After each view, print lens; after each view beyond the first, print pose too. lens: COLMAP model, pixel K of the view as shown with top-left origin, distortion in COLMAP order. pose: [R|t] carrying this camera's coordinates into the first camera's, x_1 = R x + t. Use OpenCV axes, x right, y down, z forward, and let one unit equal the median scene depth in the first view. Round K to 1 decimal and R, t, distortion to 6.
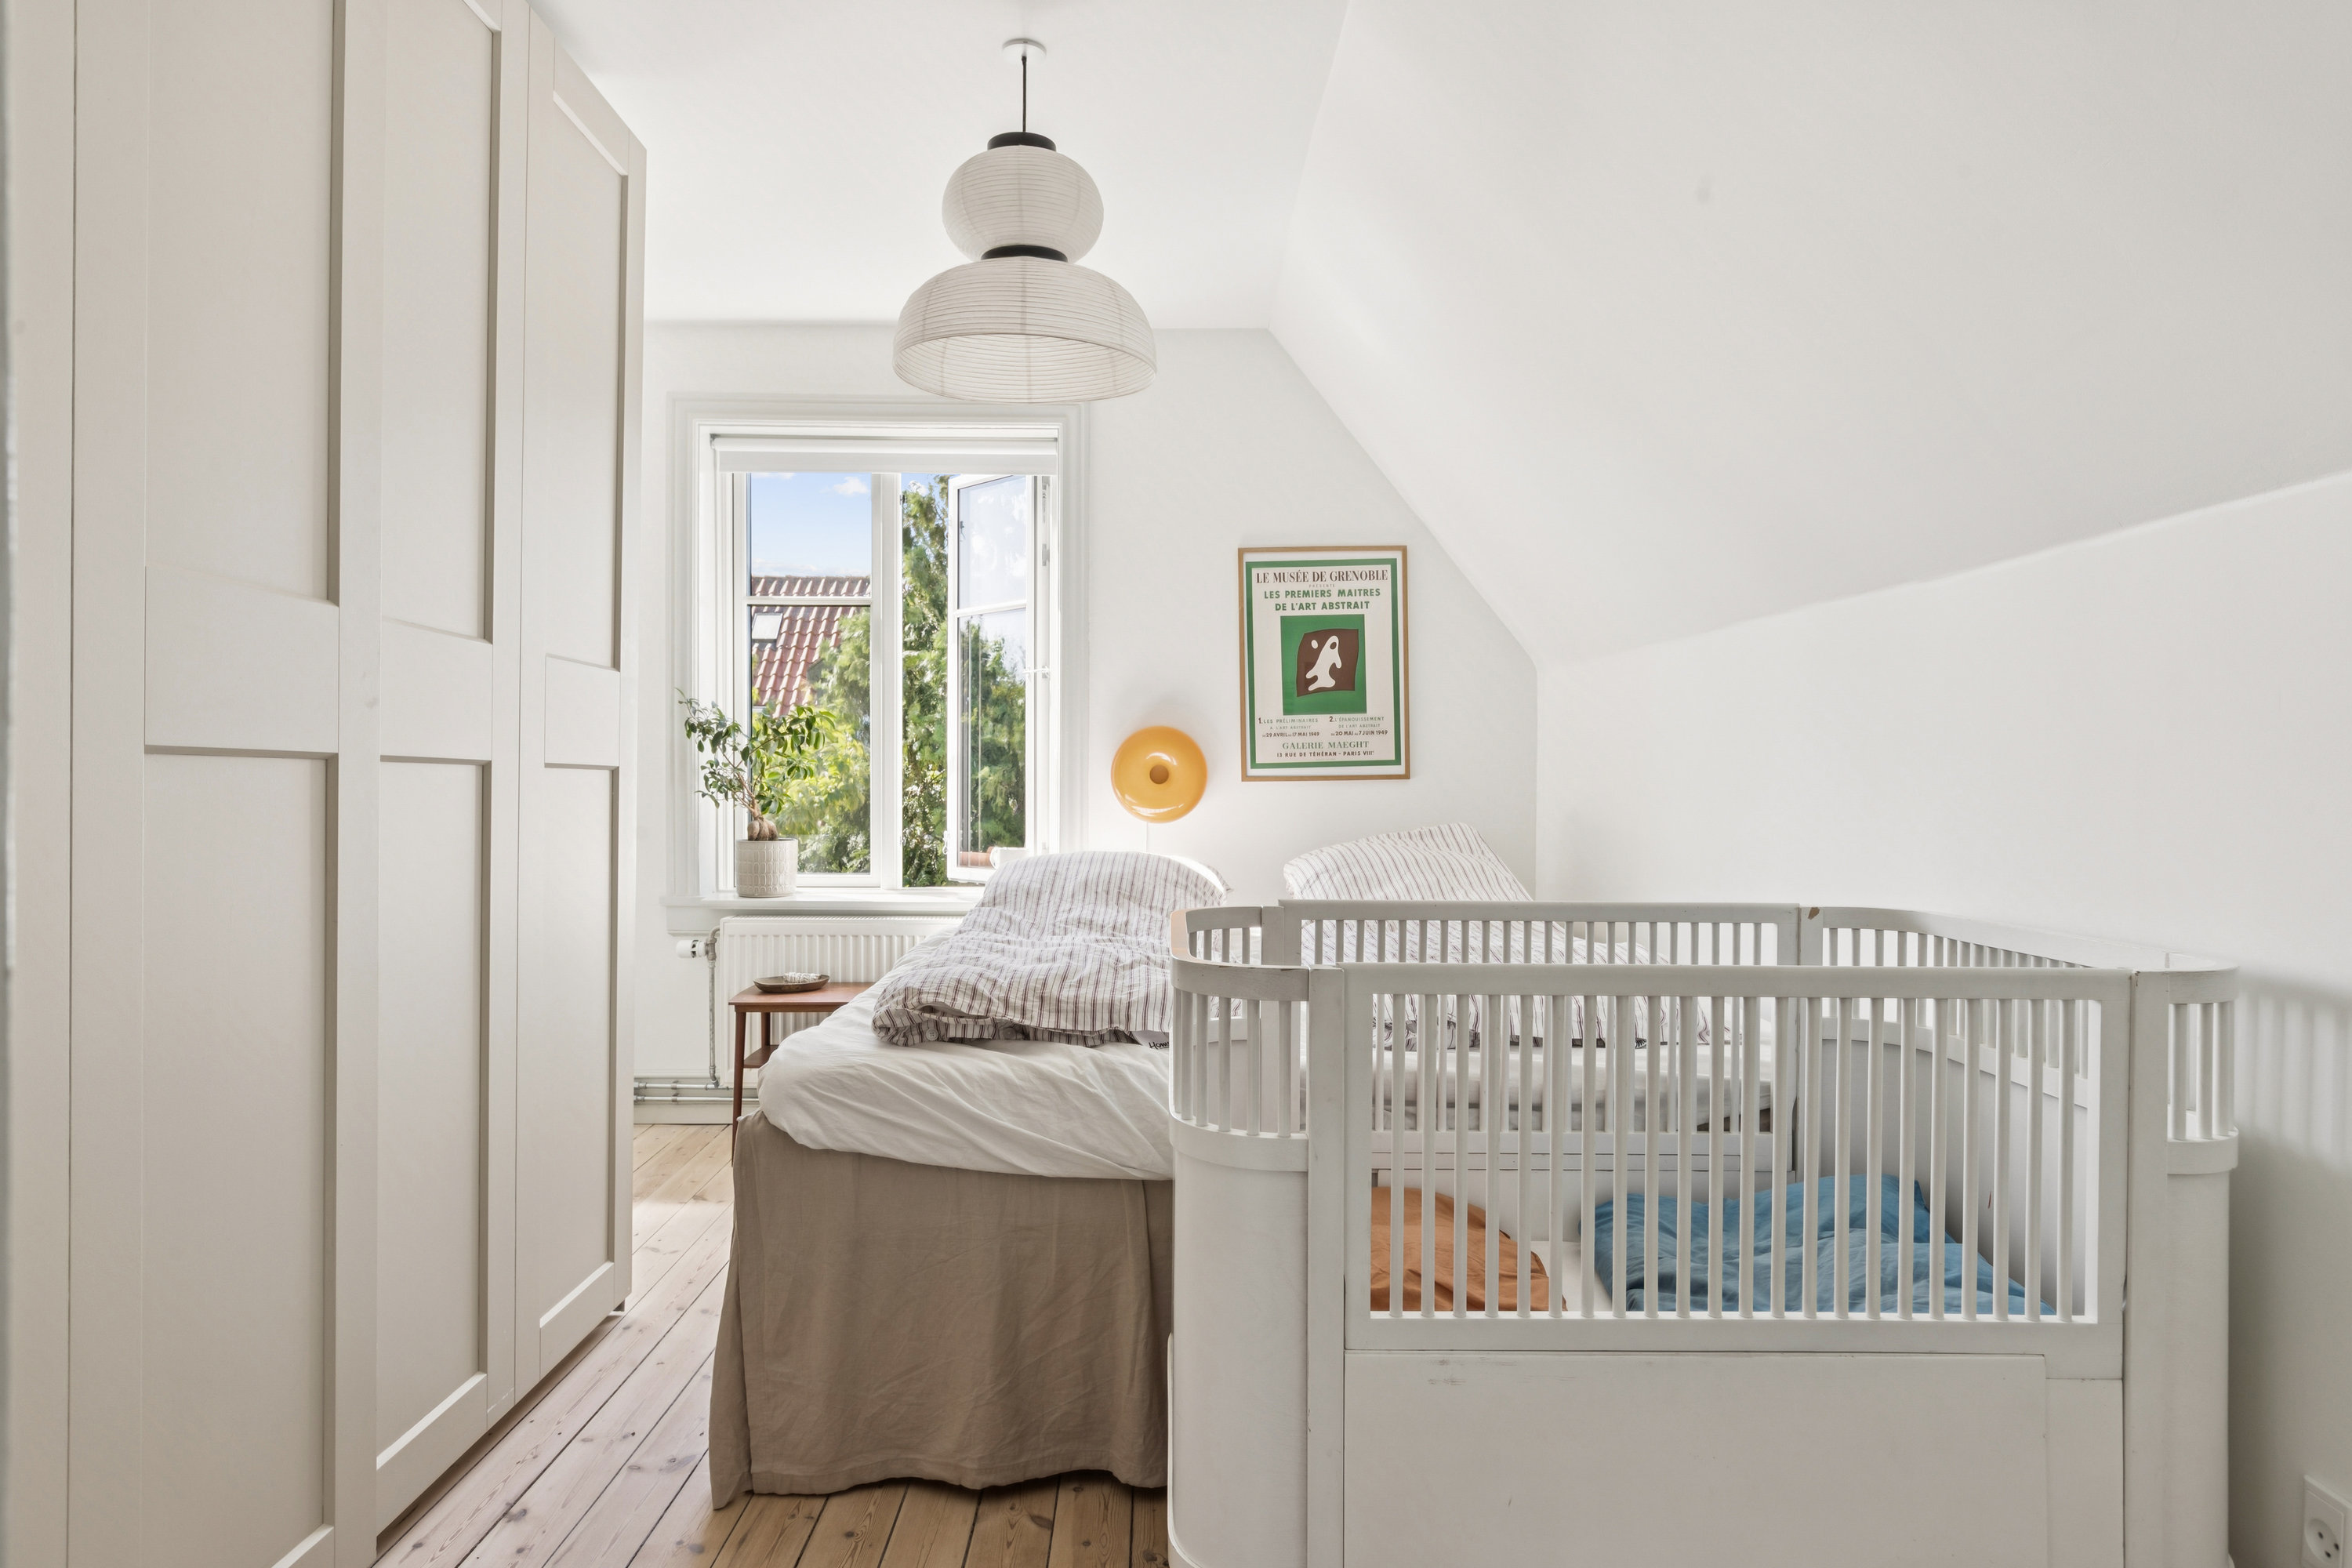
lens RADIAL K [[1441.5, 0, 1171.3], [0, 1441.5, 780.4], [0, 0, 1]] dist [-0.001643, 0.004762]
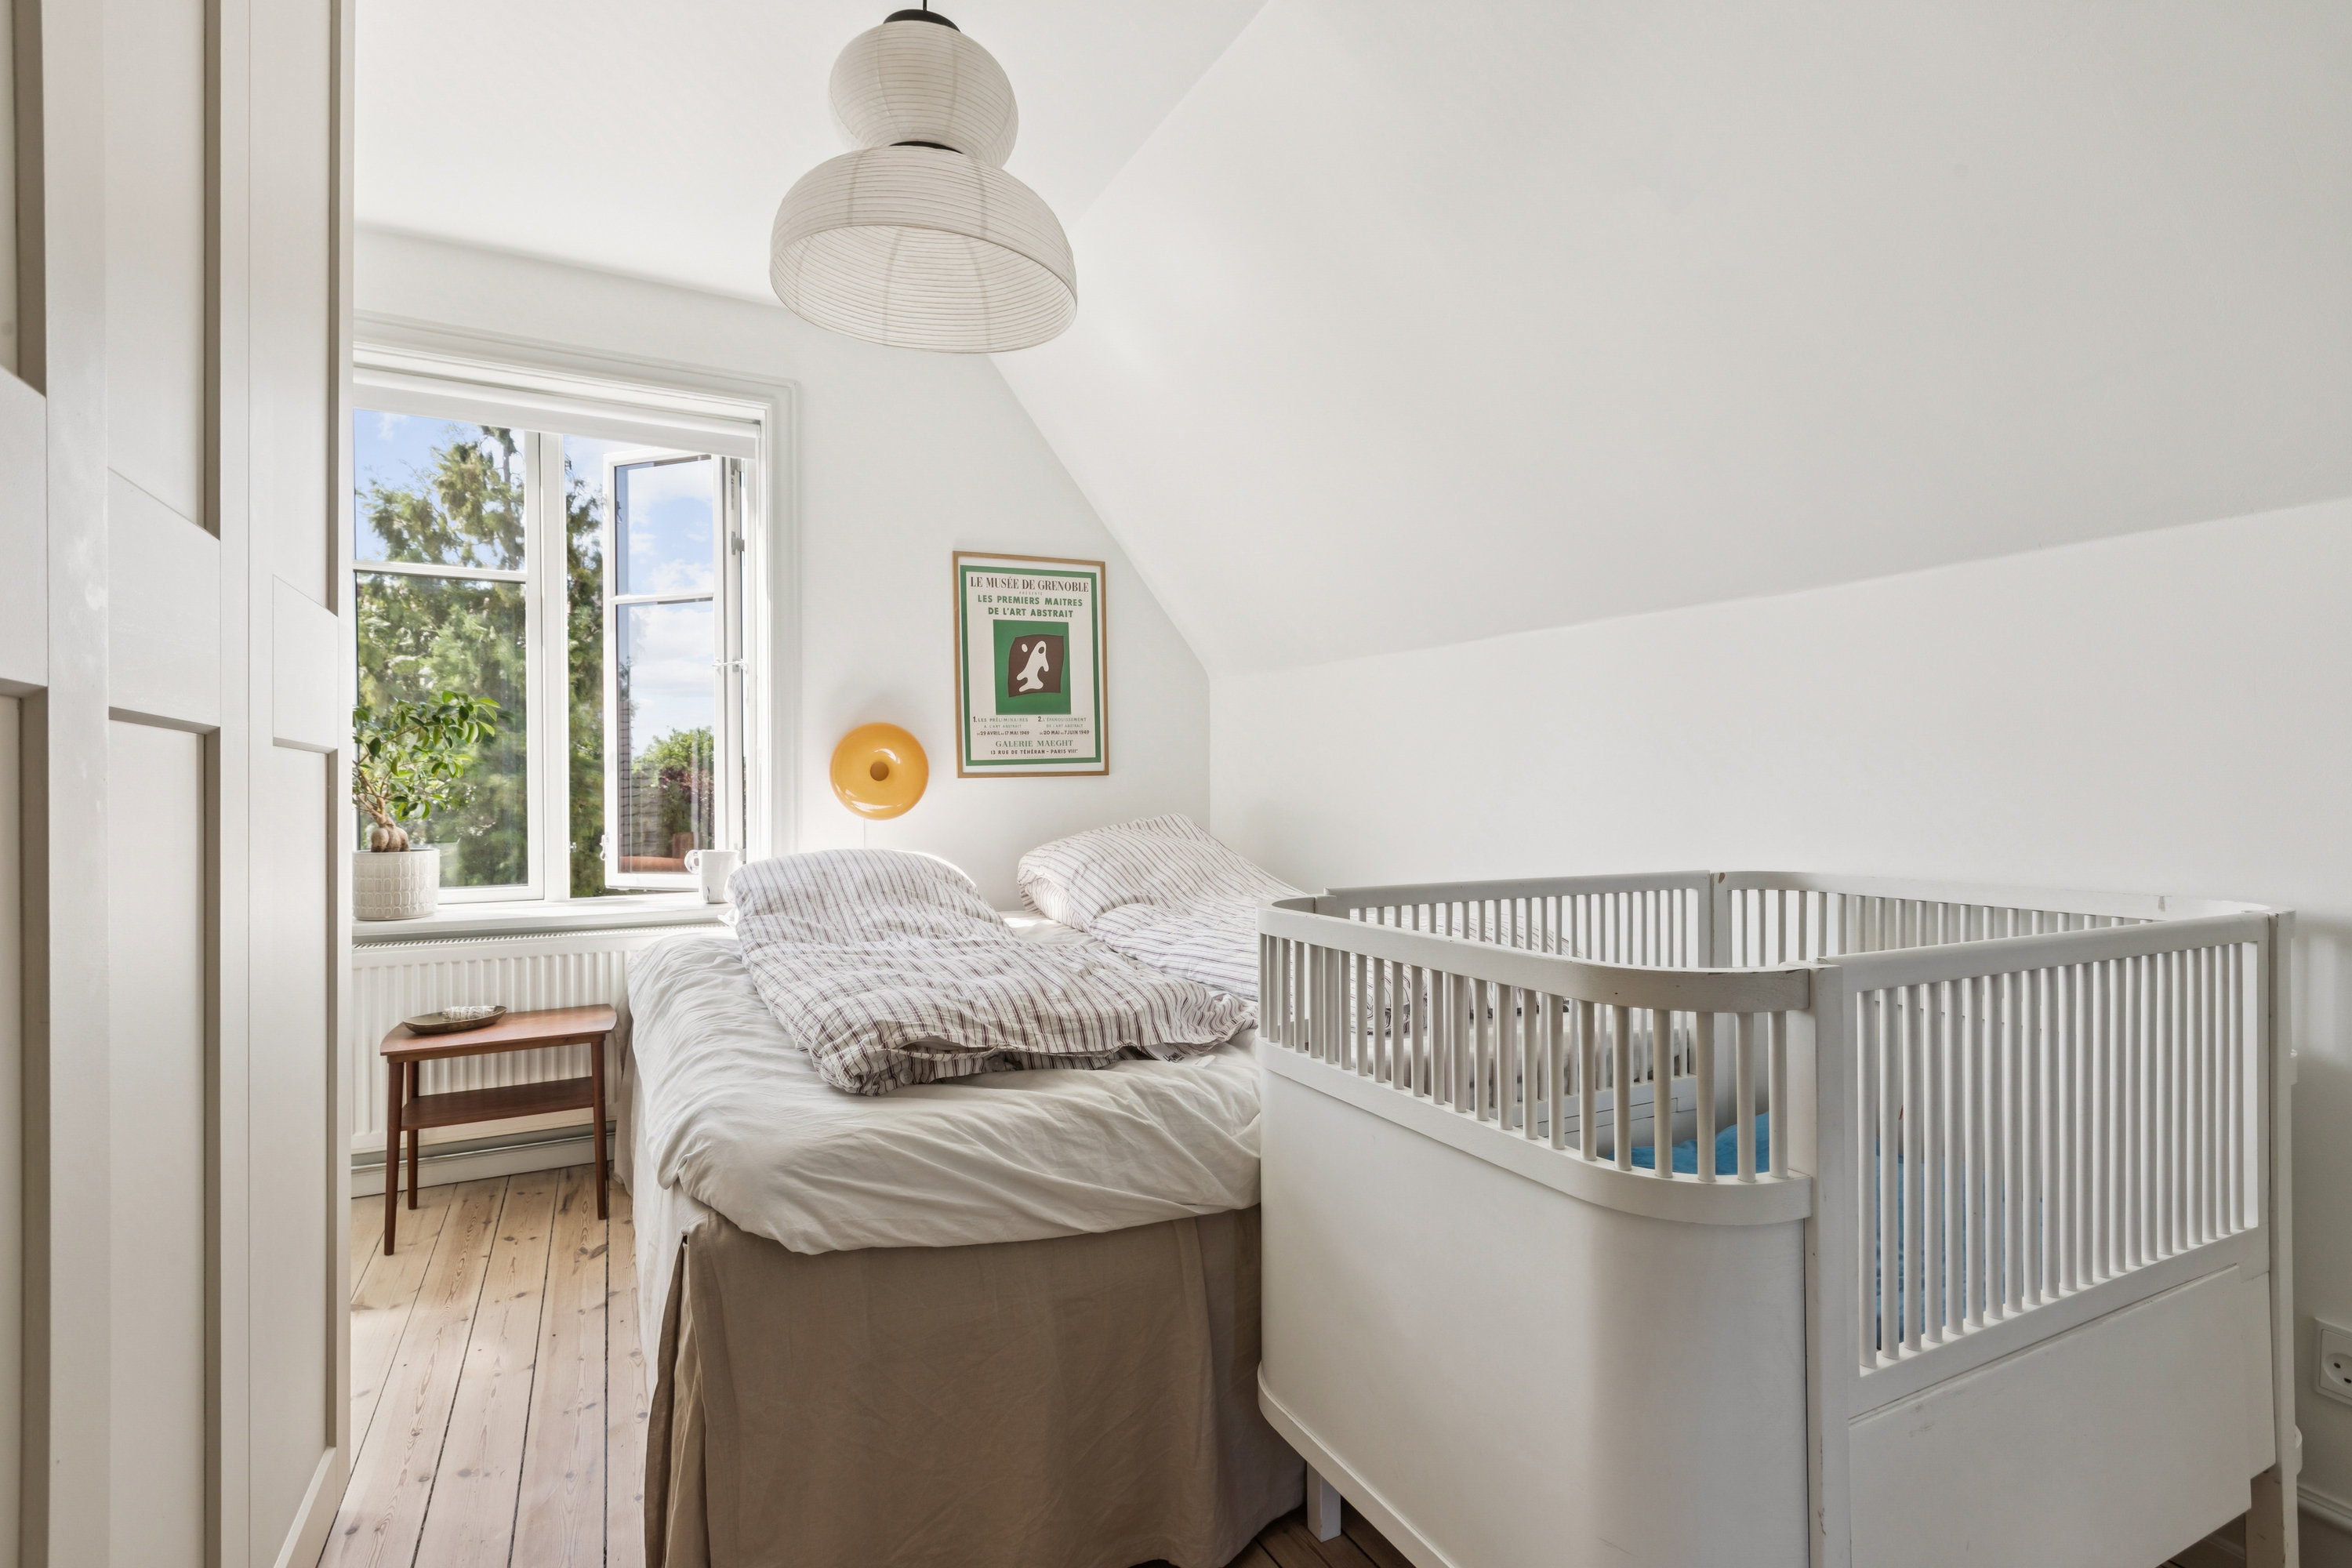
lens RADIAL K [[1137.1, 0, 1176.6], [0, 1137.1, 791.3], [0, 0, 1]] dist [0.010216, -0.002293]
pose [[0.890224, -0.009537, 0.455424, -0.312260], [0.009022, 0.999954, 0.003305, 0.015145], [-0.455434, 0.001167, 0.890269, 0.353563]]
